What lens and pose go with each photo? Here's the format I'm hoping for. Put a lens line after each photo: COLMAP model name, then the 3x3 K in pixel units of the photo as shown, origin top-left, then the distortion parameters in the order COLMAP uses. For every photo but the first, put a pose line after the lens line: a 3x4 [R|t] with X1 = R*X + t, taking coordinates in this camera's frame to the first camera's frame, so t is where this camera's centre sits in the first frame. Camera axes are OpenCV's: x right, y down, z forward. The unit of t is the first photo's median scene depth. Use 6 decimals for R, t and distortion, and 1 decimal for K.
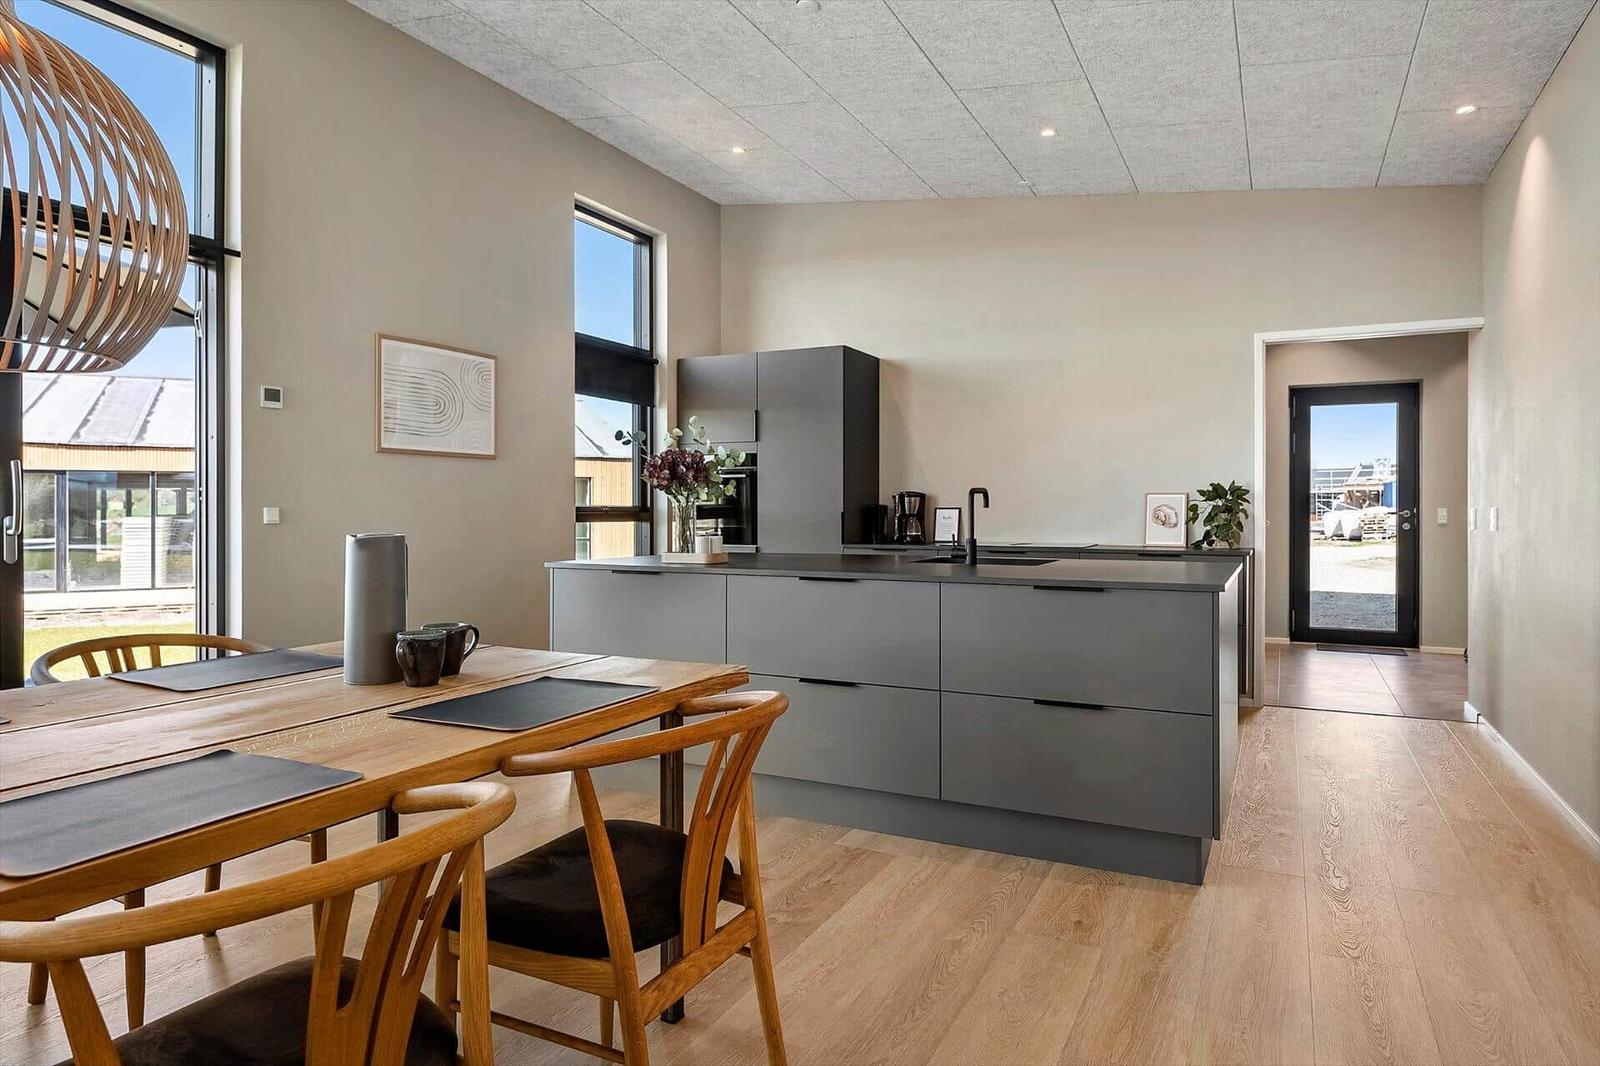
lens RADIAL K [[957.8, 0, 793.6], [0, 957.8, 509.1], [0, 0, 1]] dist [0.006693, -0.018212]
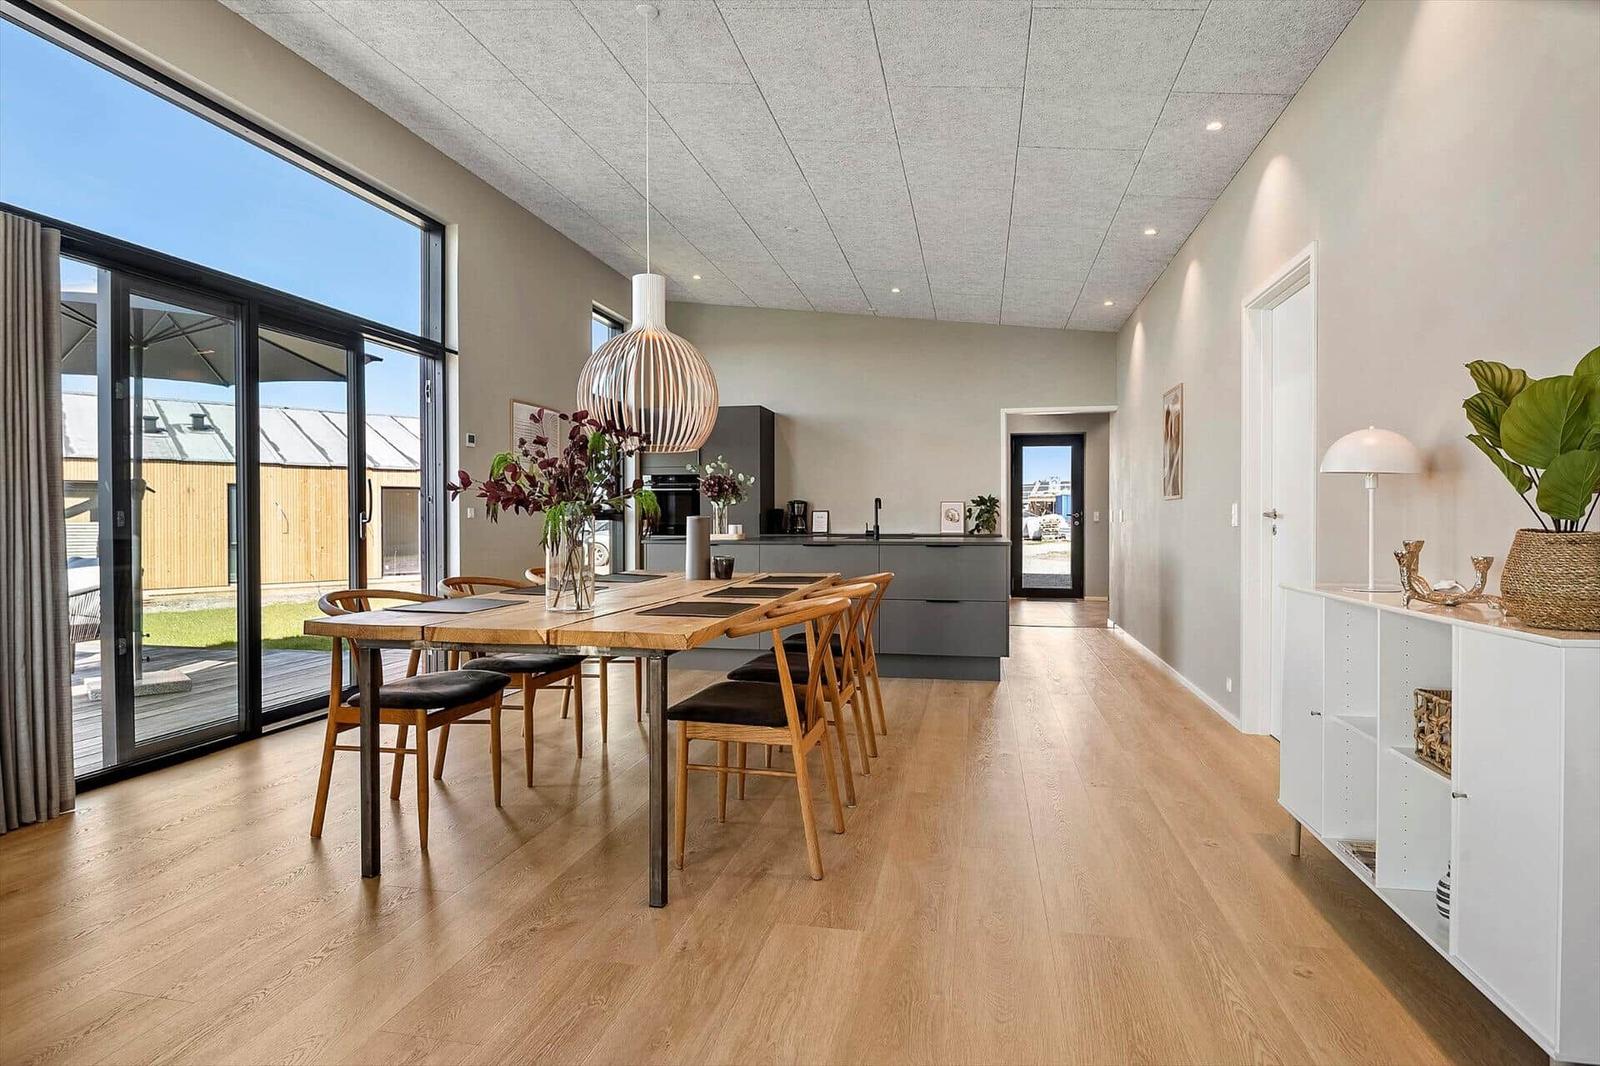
lens RADIAL K [[888.5, 0, 811.2], [0, 888.5, 524.2], [0, 0, 1]] dist [0.002423, -0.000194]
pose [[0.959338, -0.004083, 0.282231, -0.274542], [0.002113, 0.999971, 0.007286, 0.010262], [-0.282253, -0.006393, 0.959319, -0.401441]]
